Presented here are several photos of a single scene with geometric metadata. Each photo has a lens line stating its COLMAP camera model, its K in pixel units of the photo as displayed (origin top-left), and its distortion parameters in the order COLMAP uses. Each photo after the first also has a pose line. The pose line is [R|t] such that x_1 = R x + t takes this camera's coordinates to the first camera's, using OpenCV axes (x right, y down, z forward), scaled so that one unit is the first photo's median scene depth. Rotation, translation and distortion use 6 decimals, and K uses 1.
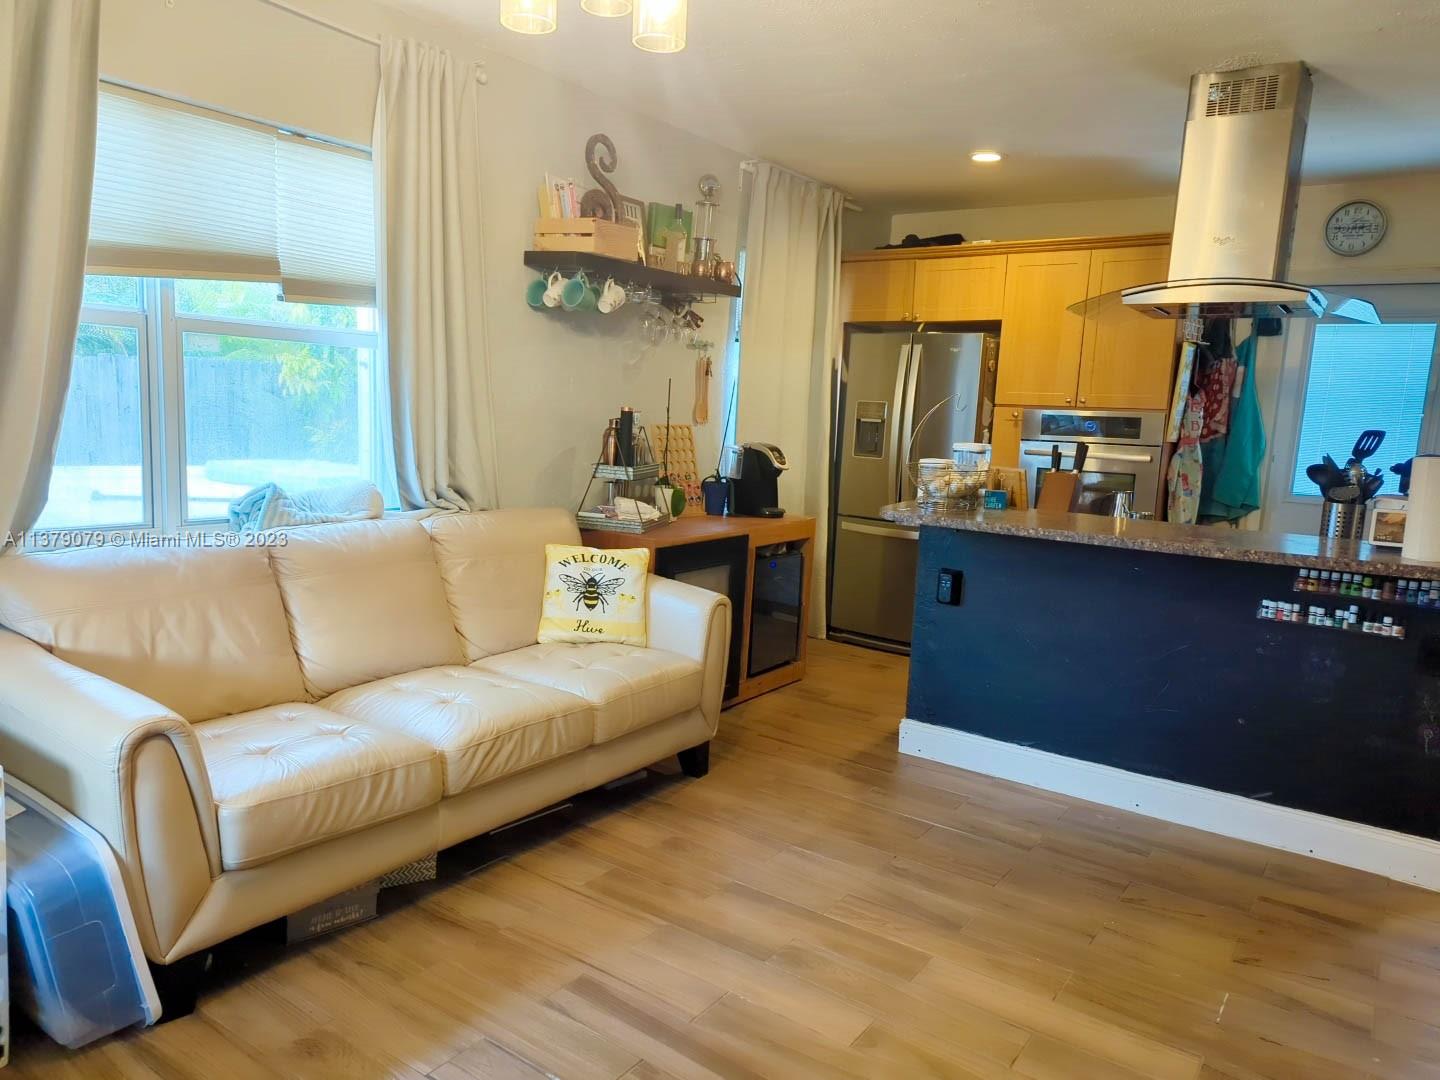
lens RADIAL K [[1017.1, 0, 720.0], [0, 1017.1, 540.0], [0, 0, 1]] dist [0.091709, -0.095214]
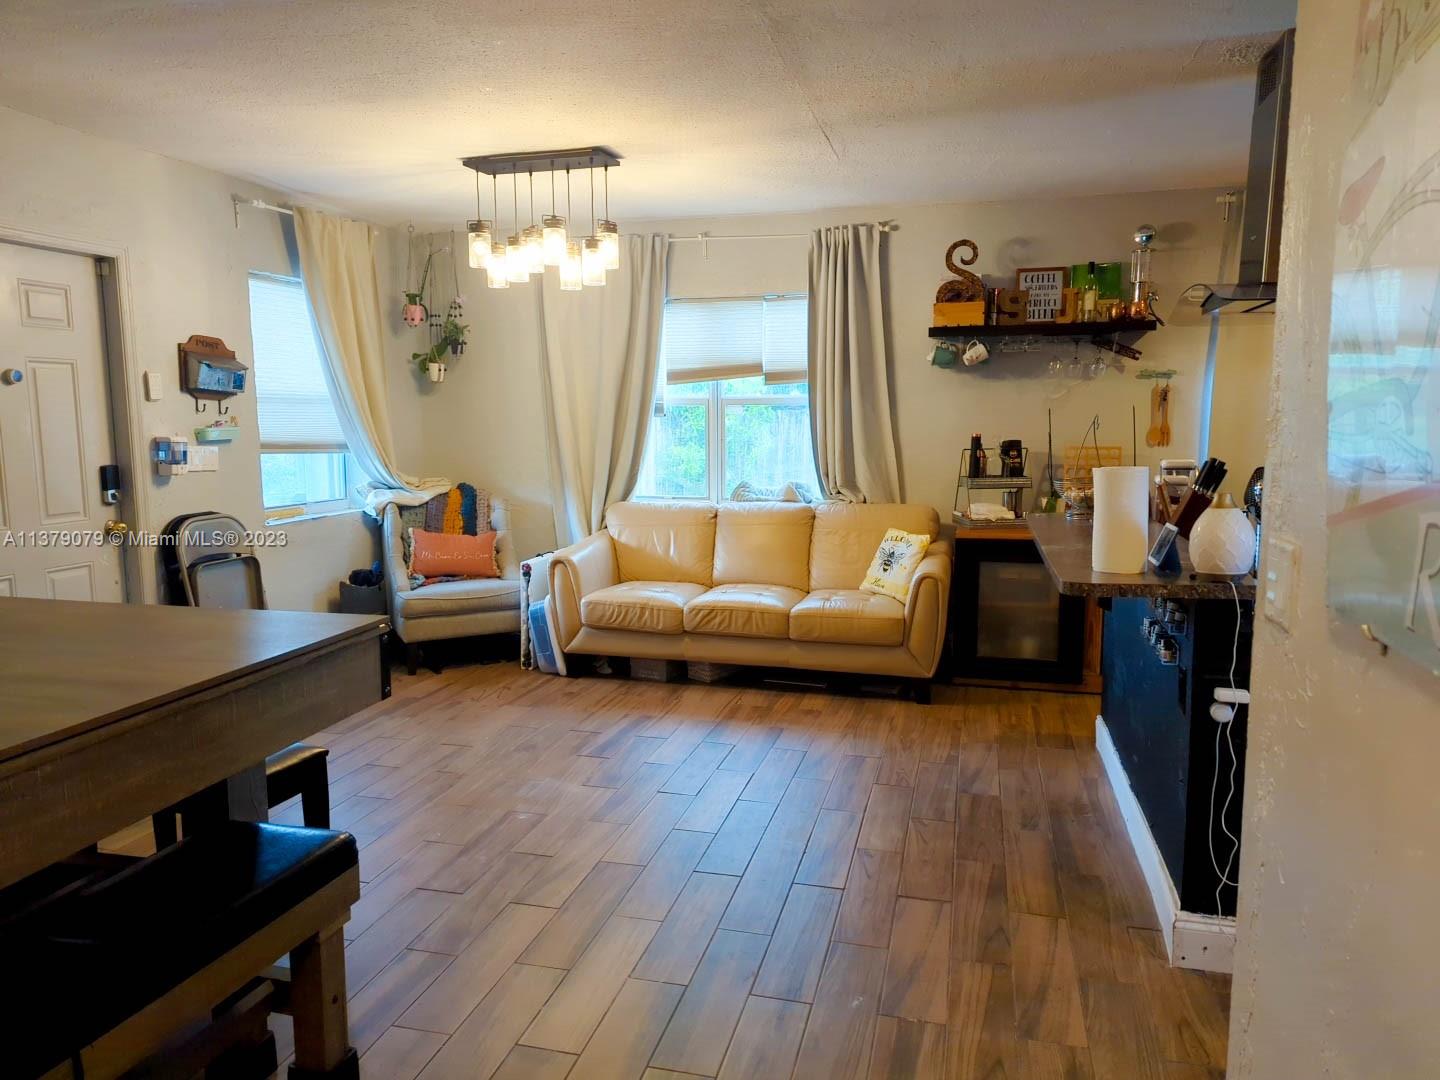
lens RADIAL K [[1017.1, 0, 720.0], [0, 1017.1, 540.0], [0, 0, 1]] dist [0.091709, -0.095214]
pose [[0.339785, 0.067191, -0.938100, 1.340812], [-0.108835, 0.993553, 0.031742, 0.001490], [0.934185, 0.091313, 0.344907, 0.304779]]
